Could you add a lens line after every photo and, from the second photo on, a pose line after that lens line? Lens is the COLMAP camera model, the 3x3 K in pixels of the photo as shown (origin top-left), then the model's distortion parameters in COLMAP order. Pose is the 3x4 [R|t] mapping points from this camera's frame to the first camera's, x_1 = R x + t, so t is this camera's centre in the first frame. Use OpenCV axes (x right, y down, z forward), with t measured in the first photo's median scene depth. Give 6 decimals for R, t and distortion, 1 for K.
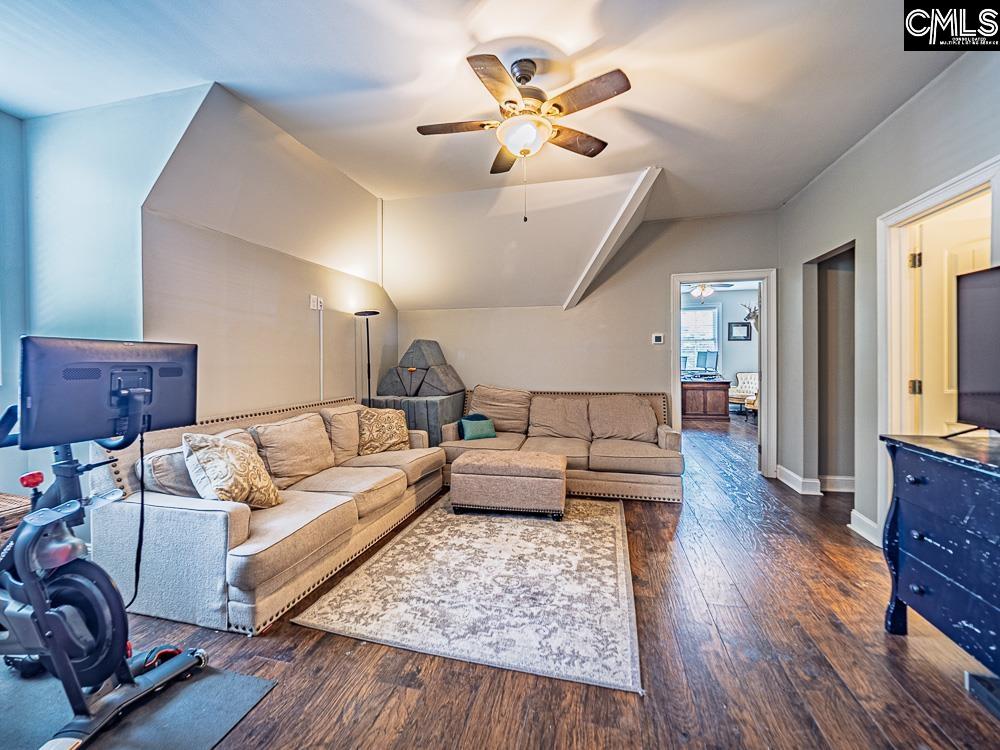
lens RADIAL K [[431.0, 0, 493.3], [0, 431.0, 360.3], [0, 0, 1]] dist [0.000117, -0.000631]
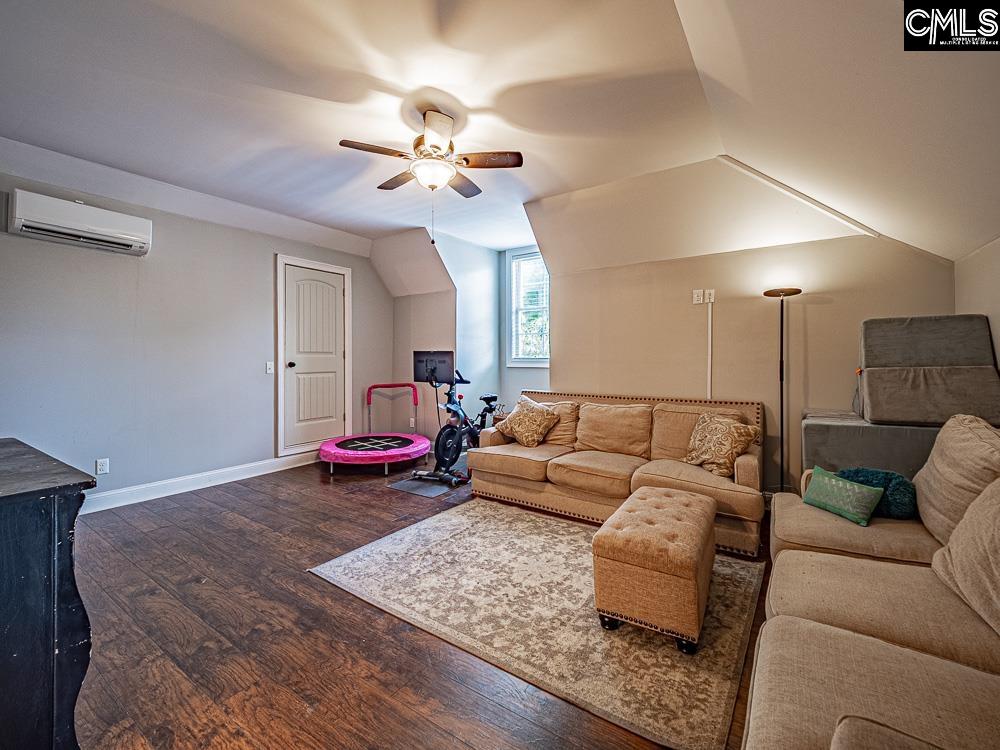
lens RADIAL K [[431.0, 0, 493.3], [0, 431.0, 360.3], [0, 0, 1]] dist [0.000117, -0.000631]
pose [[-0.351709, 0.017280, -0.935950, 0.918279], [0.004030, 0.999848, 0.016945, -0.011985], [0.936101, 0.002188, -0.351725, 1.278058]]
